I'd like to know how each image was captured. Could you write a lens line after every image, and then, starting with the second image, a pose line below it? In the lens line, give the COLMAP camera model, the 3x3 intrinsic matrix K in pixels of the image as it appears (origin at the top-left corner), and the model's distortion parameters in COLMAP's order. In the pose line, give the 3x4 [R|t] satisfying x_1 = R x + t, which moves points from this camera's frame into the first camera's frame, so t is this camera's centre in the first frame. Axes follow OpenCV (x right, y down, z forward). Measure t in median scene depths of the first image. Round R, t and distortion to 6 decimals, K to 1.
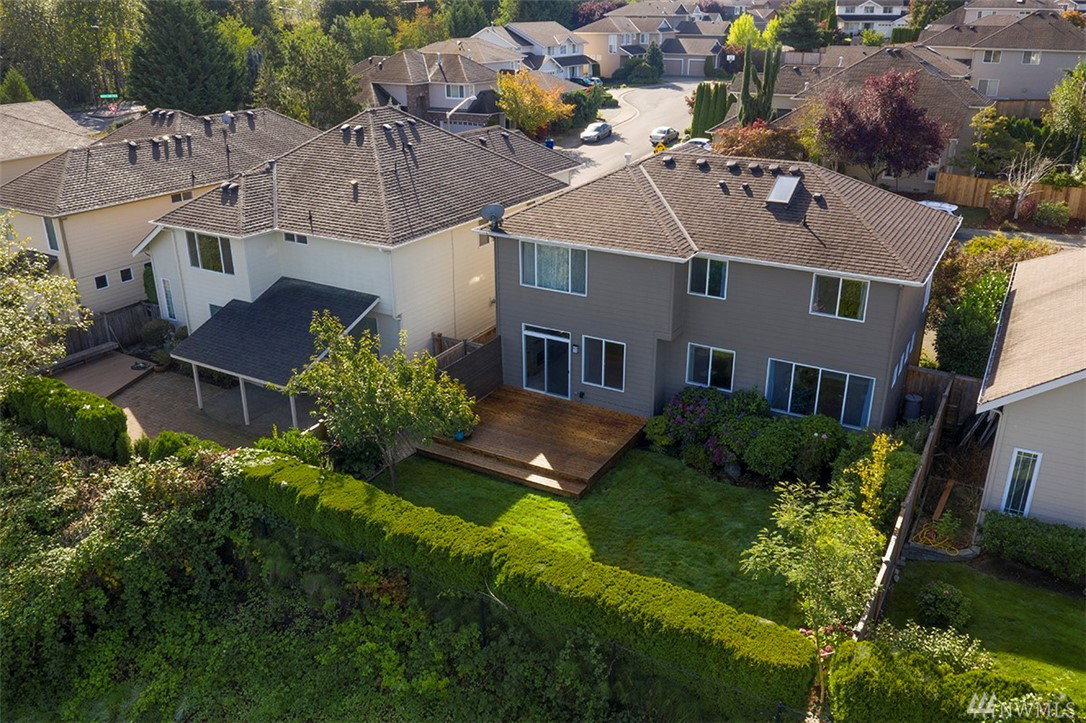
lens RADIAL K [[862.6, 0, 545.5], [0, 862.6, 360.3], [0, 0, 1]] dist [-0.034702, 0.005990]
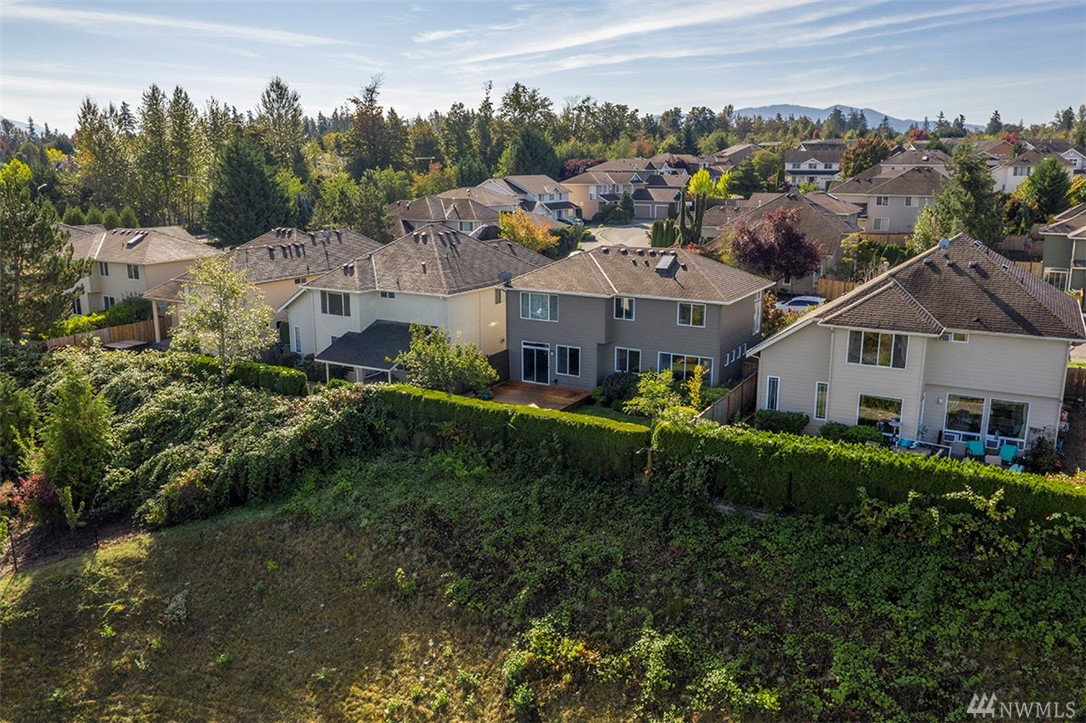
lens RADIAL K [[862.6, 0, 542.0], [0, 862.6, 363.4], [0, 0, 1]] dist [-0.034702, 0.005990]
pose [[0.999980, 0.003230, 0.005351, 0.003643], [-0.002329, 0.987034, -0.160497, 0.209442], [-0.005800, 0.160482, 0.987022, -0.523925]]
